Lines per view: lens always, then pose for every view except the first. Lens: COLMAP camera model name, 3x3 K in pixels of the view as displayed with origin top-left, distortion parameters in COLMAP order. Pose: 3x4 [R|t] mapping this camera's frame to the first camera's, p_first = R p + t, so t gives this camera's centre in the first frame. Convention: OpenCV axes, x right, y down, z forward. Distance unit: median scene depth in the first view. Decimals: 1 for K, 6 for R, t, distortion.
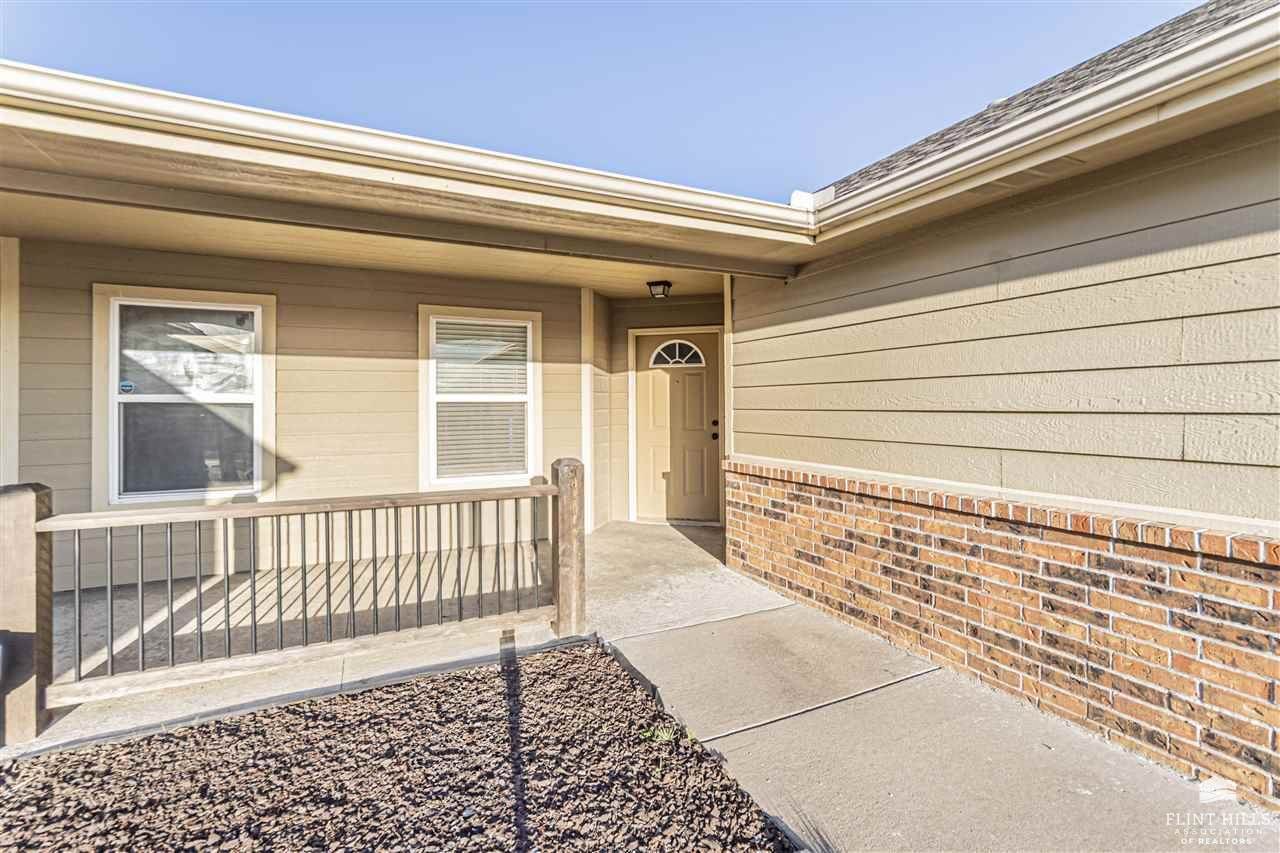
lens RADIAL K [[567.9, 0, 641.3], [0, 567.9, 414.9], [0, 0, 1]] dist [0.003558, 0.000197]
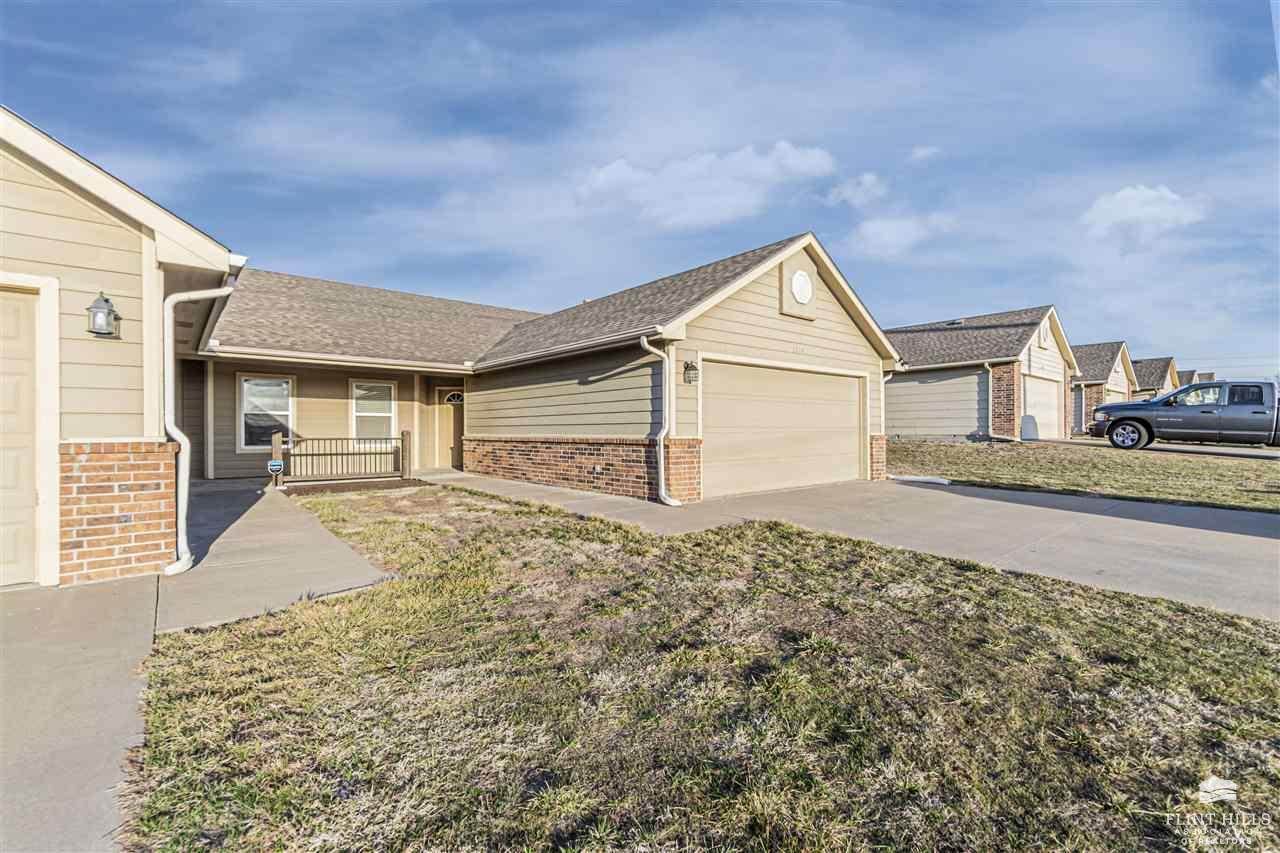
lens RADIAL K [[567.9, 0, 619.0], [0, 567.9, 423.0], [0, 0, 1]] dist [0.003558, 0.000197]
pose [[0.978209, 0.010244, 0.207369, 0.289220], [-0.004513, 0.999595, -0.028088, 0.079078], [-0.207573, 0.026540, 0.977860, -1.825253]]
